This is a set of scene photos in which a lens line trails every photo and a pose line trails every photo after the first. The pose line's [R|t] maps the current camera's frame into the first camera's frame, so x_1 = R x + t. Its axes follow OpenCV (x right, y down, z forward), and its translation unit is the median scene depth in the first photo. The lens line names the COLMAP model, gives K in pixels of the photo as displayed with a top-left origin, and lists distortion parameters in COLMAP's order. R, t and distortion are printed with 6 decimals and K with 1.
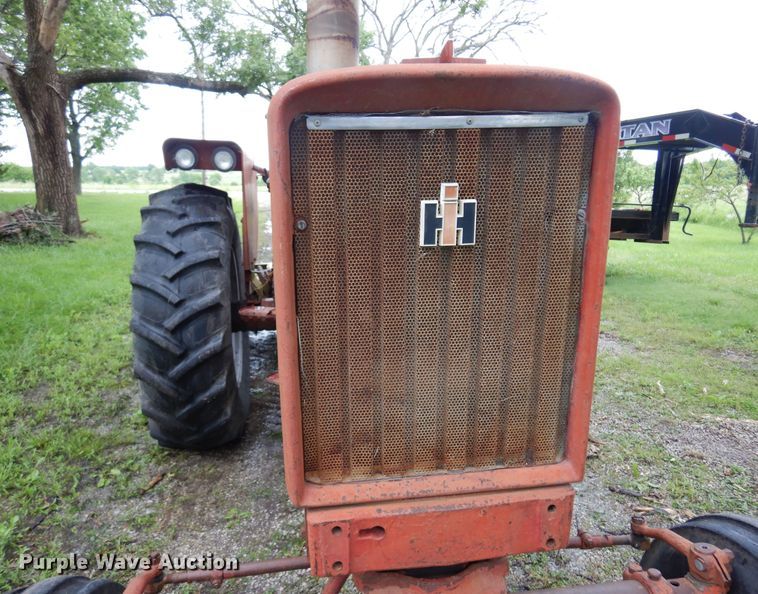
lens RADIAL K [[568.6, 0, 365.2], [0, 568.6, 299.3], [0, 0, 1]] dist [0.015556, 0.000927]
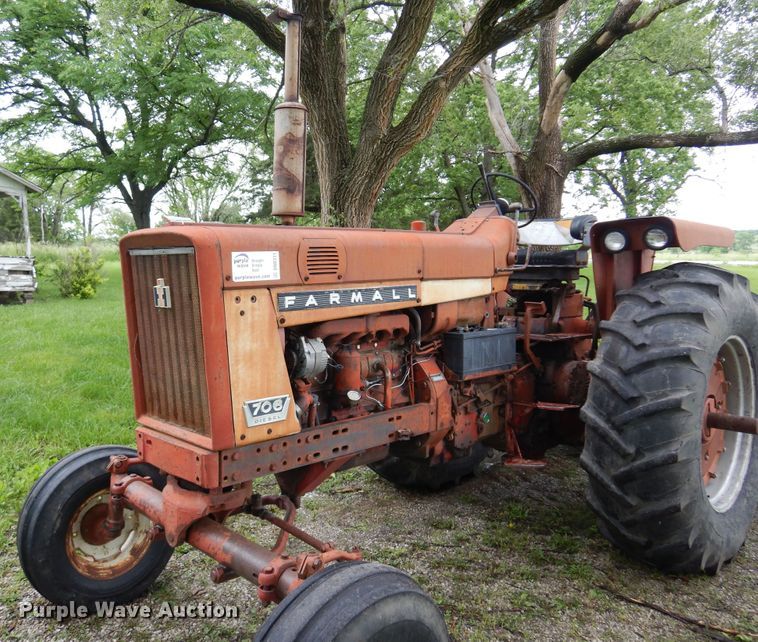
lens RADIAL K [[649.6, 0, 309.3], [0, 649.6, 309.3], [0, 0, 1]] dist [0.023923, 0.000482]
pose [[0.560748, 0.072735, -0.824786, 0.813046], [-0.165032, 0.985965, -0.025251, -0.038488], [0.811373, 0.150276, 0.564881, 0.022146]]
